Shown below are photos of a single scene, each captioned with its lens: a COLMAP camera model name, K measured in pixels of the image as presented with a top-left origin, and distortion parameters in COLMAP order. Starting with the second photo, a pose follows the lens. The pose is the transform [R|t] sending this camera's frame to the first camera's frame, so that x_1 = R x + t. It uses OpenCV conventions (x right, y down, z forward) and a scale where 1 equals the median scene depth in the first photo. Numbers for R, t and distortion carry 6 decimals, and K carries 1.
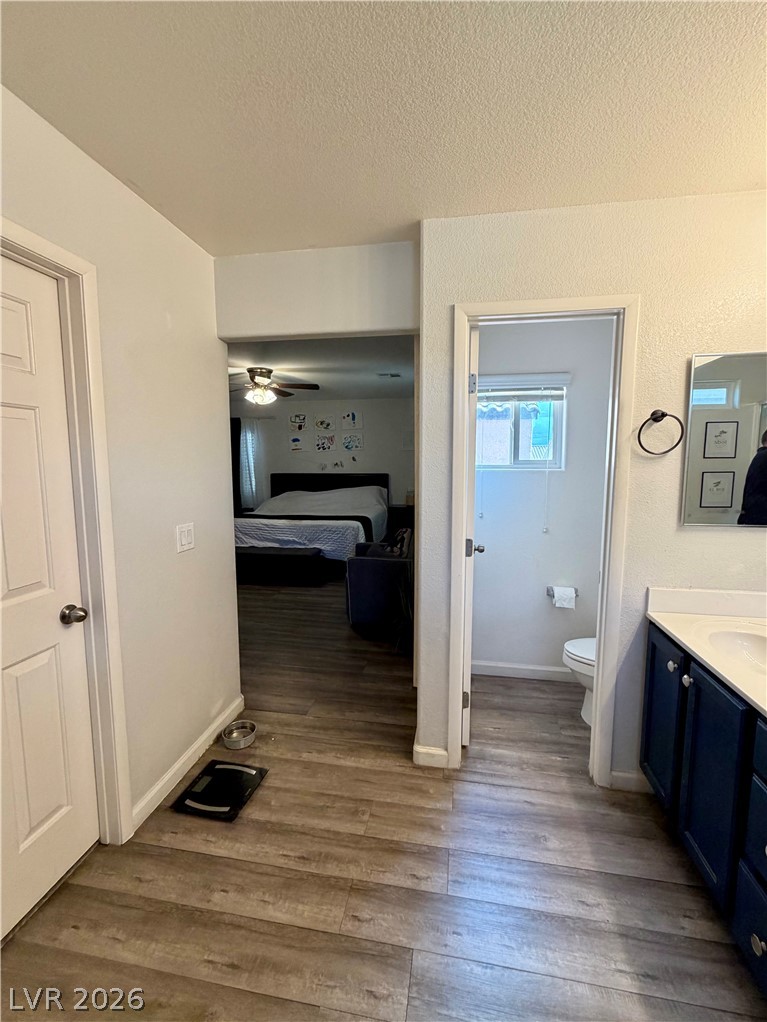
lens RADIAL K [[407.2, 0, 385.2], [0, 407.2, 506.8], [0, 0, 1]] dist [0.001737, 0.000011]
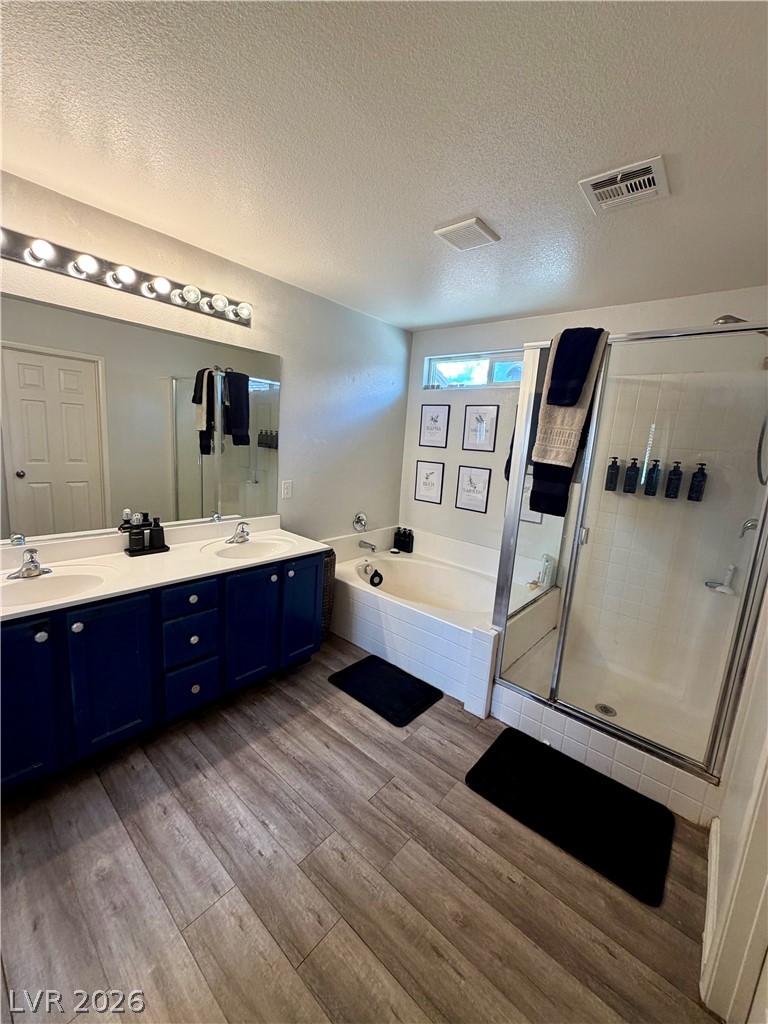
lens RADIAL K [[408.0, 0, 380.3], [0, 408.0, 510.6], [0, 0, 1]] dist [0.001737, 0.000011]
pose [[-0.839579, -0.152658, 0.521347, -0.584817], [-0.005458, 0.962025, 0.272906, -0.226494], [-0.543210, 0.226280, -0.808530, 1.569192]]
